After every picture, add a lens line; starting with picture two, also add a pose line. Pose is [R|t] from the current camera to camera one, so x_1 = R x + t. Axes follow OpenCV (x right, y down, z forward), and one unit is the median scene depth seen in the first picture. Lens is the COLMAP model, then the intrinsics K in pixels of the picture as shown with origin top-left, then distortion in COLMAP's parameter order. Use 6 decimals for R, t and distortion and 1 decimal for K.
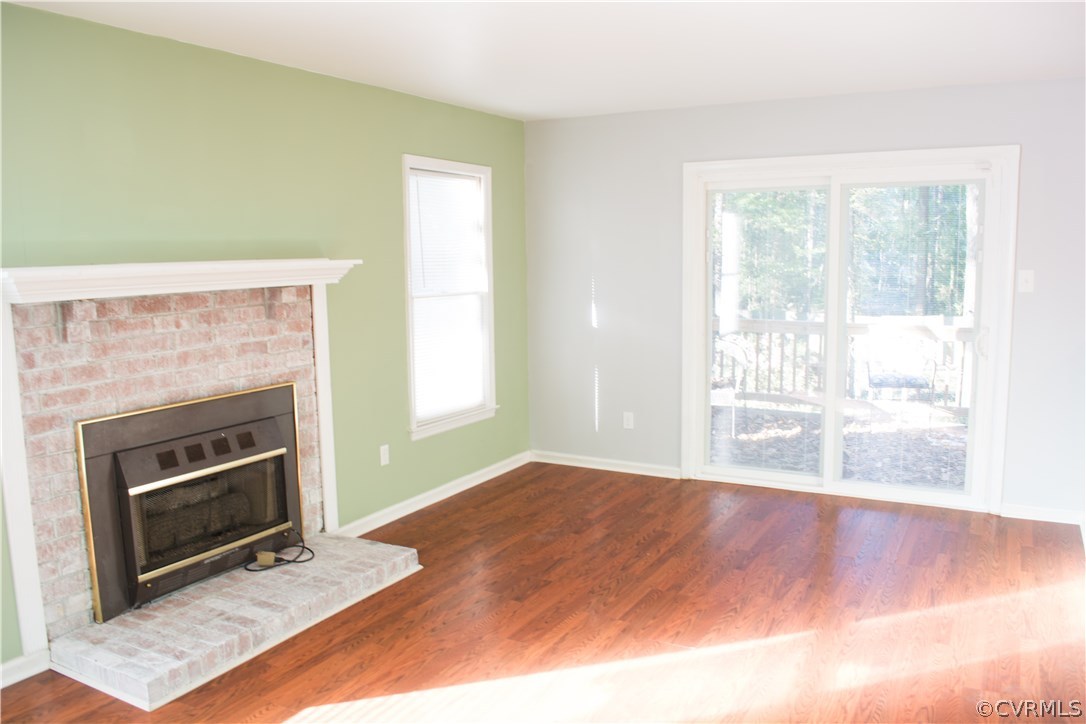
lens RADIAL K [[862.0, 0, 543.0], [0, 862.0, 362.0], [0, 0, 1]] dist [-0.082055, 0.003462]
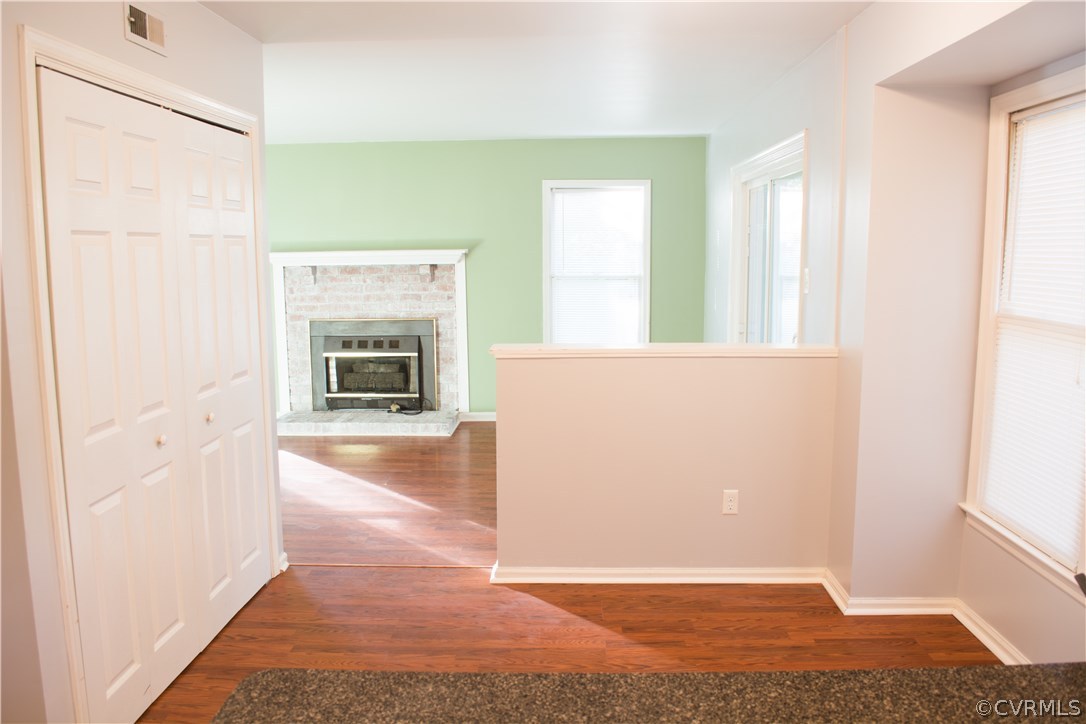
lens RADIAL K [[862.0, 0, 543.0], [0, 862.0, 362.0], [0, 0, 1]] dist [-0.082055, 0.003462]
pose [[0.442858, 0.117955, -0.888799, 1.618179], [-0.111079, 0.990889, 0.076157, -0.055734], [0.889684, 0.065000, 0.451926, 0.456448]]
